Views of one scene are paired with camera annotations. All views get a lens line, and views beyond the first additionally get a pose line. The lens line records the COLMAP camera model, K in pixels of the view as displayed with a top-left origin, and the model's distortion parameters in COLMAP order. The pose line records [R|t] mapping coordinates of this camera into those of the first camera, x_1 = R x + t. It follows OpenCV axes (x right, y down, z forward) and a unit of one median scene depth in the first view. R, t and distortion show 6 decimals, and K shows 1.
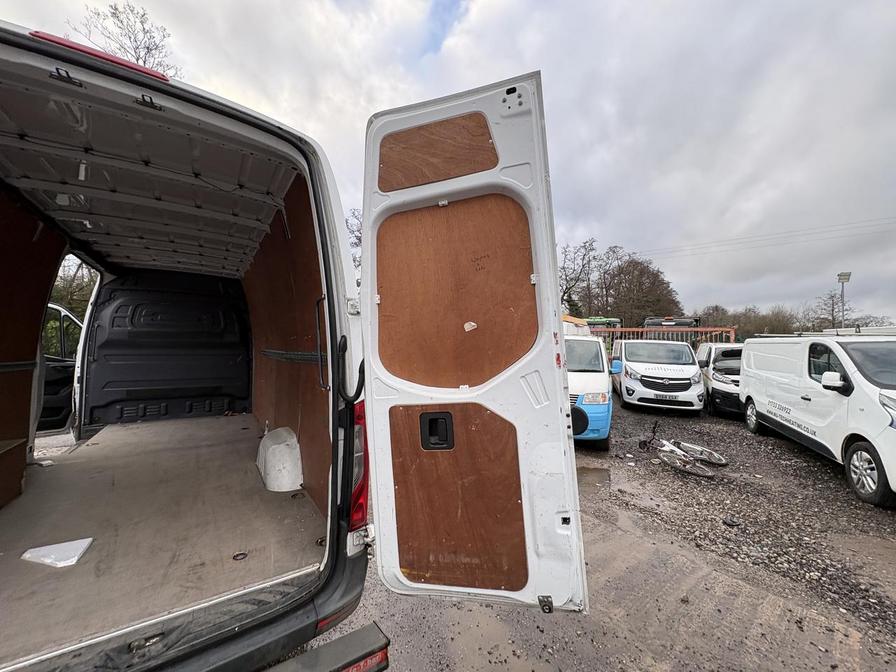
lens RADIAL K [[355.8, 0, 448.8], [0, 355.8, 334.7], [0, 0, 1]] dist [0.000080, -0.000123]
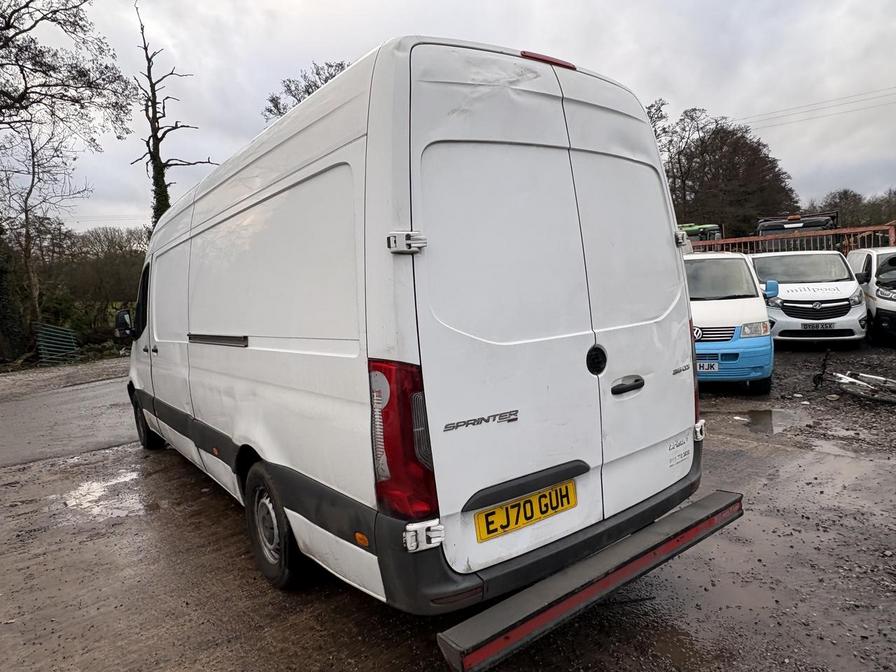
lens RADIAL K [[571.8, 0, 446.7], [0, 571.8, 329.4], [0, 0, 1]] dist [0.000474, 0.001880]
pose [[0.995404, -0.088864, 0.035699, -0.558262], [0.084780, 0.991056, 0.103050, -0.020879], [-0.044537, -0.099550, 0.994035, -0.427988]]
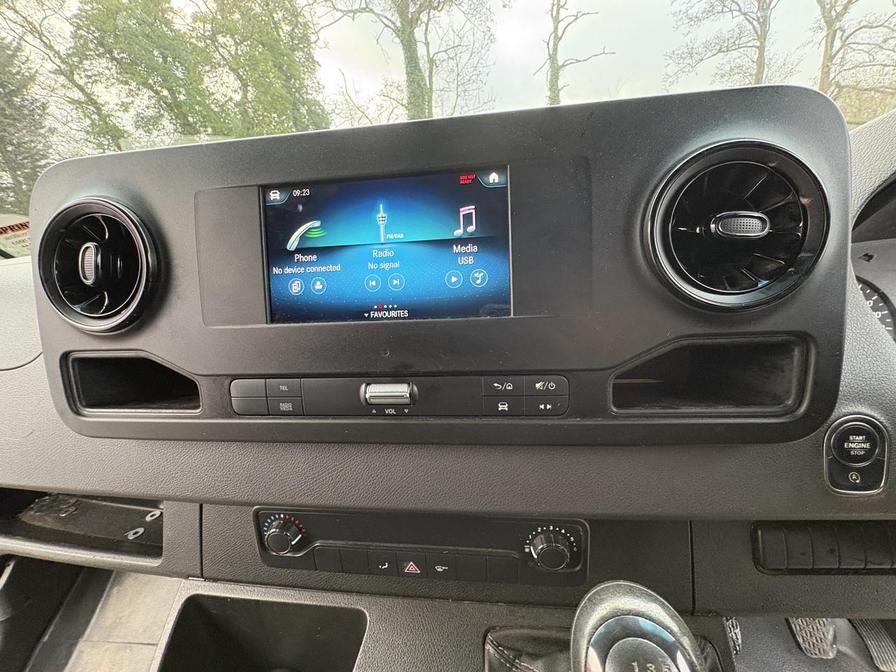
lens RADIAL K [[355.8, 0, 450.2], [0, 355.8, 336.2], [0, 0, 1]] dist [0.000080, -0.000123]
pose [[0.758907, 0.139839, -0.636007, -1.248286], [0.096653, 0.941665, 0.322374, 0.063047], [0.643986, -0.306124, 0.701121, 1.691179]]
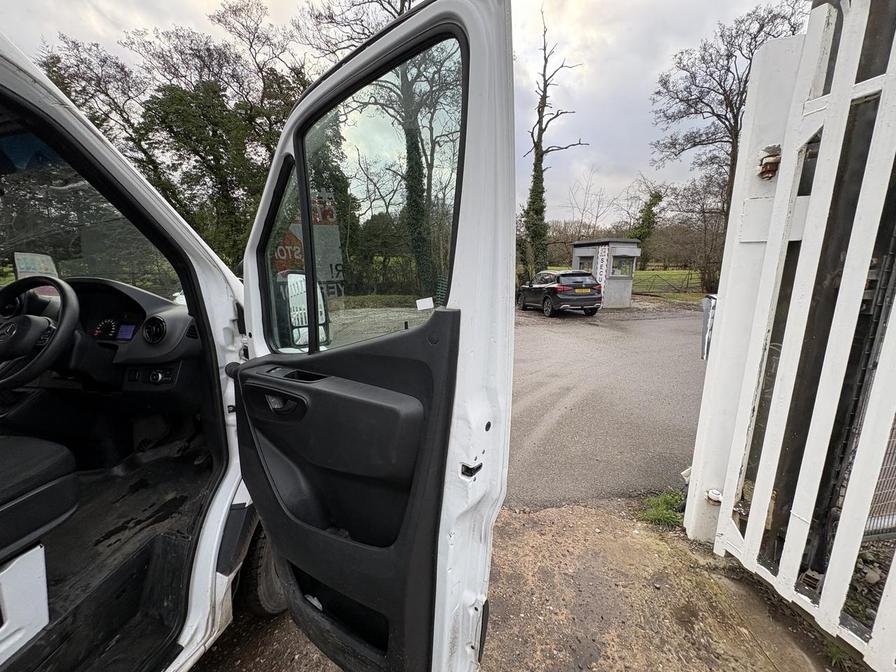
lens RADIAL K [[355.8, 0, 449.7], [0, 355.8, 334.8], [0, 0, 1]] dist [0.000080, -0.000123]
pose [[0.711142, 0.107132, -0.694838, -0.623086], [0.032591, 0.982236, 0.184799, 0.044225], [0.702292, -0.154064, 0.695018, 1.834212]]
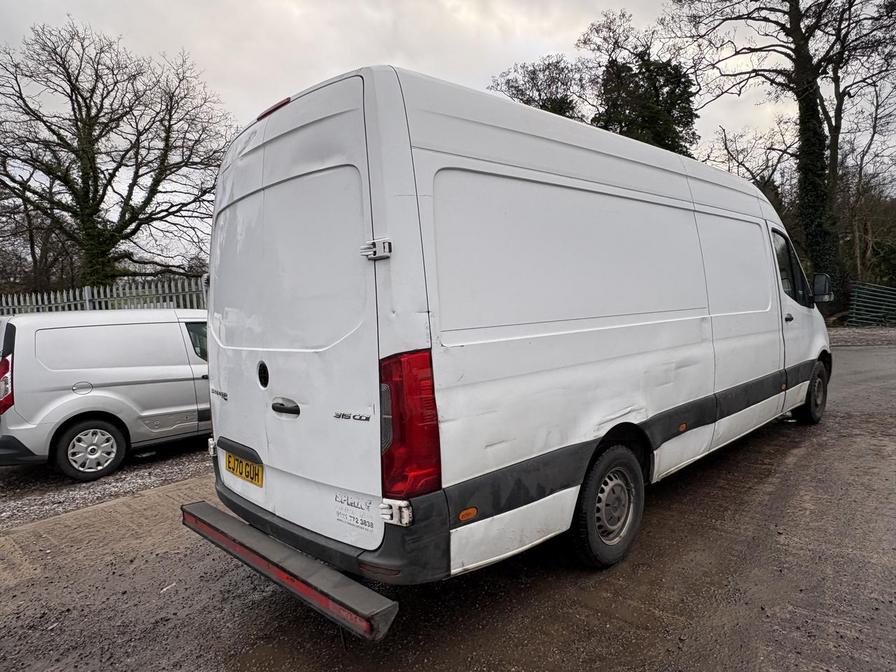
lens RADIAL K [[571.8, 0, 450.4], [0, 571.8, 334.3], [0, 0, 1]] dist [0.000474, 0.001880]
pose [[0.171719, 0.030177, -0.984684, 0.568074], [0.091512, 0.994720, 0.046444, 0.039959], [0.980886, -0.098086, 0.168051, 0.454901]]
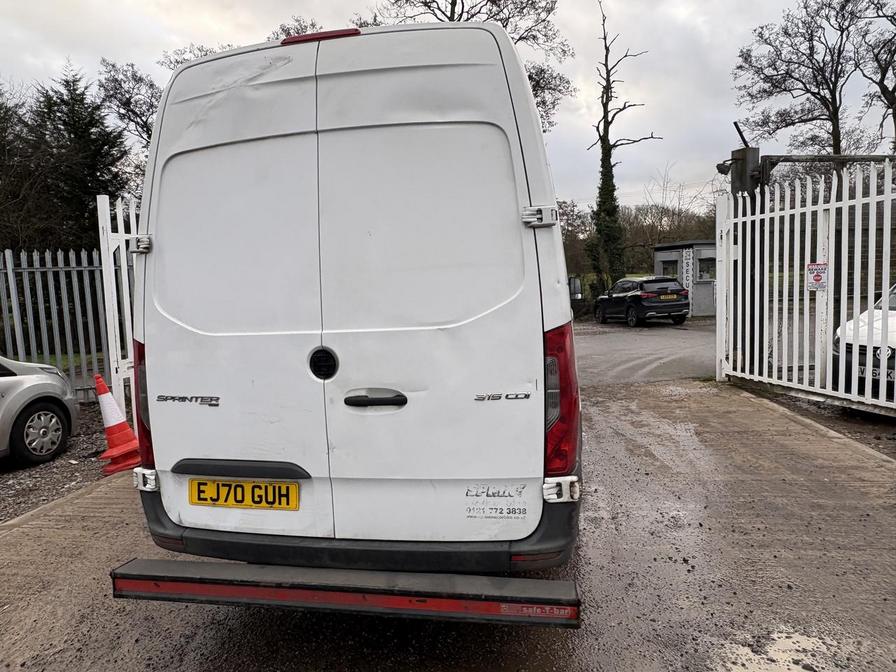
lens RADIAL K [[571.8, 0, 448.9], [0, 571.8, 329.3], [0, 0, 1]] dist [0.000474, 0.001880]
pose [[0.698857, 0.001803, -0.715259, 0.266784], [0.077372, 0.993938, 0.078103, 0.031596], [0.711064, -0.109924, 0.694481, -0.053136]]
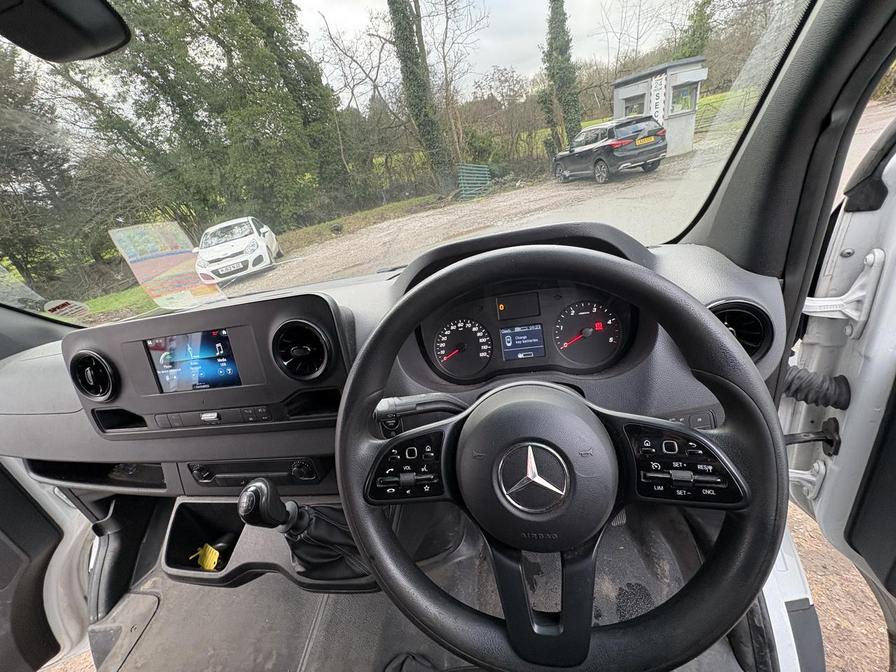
lens RADIAL K [[355.8, 0, 449.7], [0, 355.8, 334.8], [0, 0, 1]] dist [0.000080, -0.000123]
pose [[0.715247, 0.150668, -0.682437, -1.102100], [0.239001, 0.864876, 0.441438, 0.010876], [0.656735, -0.478840, 0.582591, 1.724207]]
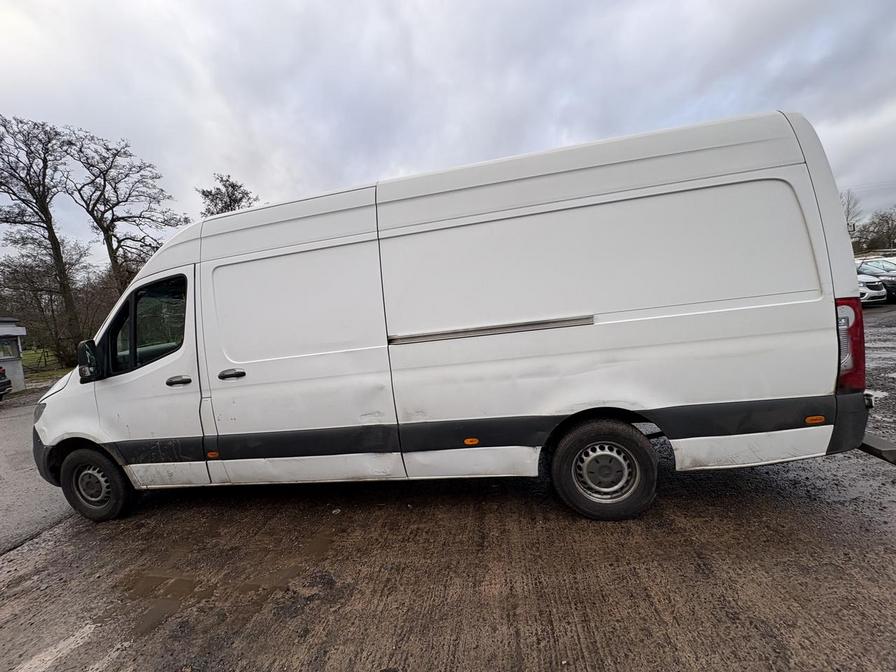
lens RADIAL K [[355.8, 0, 446.4], [0, 355.8, 336.1], [0, 0, 1]] dist [0.000080, -0.000123]
pose [[0.687322, -0.144504, 0.711834, -1.628969], [0.094108, 0.989467, 0.109997, 0.001378], [-0.720231, -0.008615, 0.693681, 0.307835]]
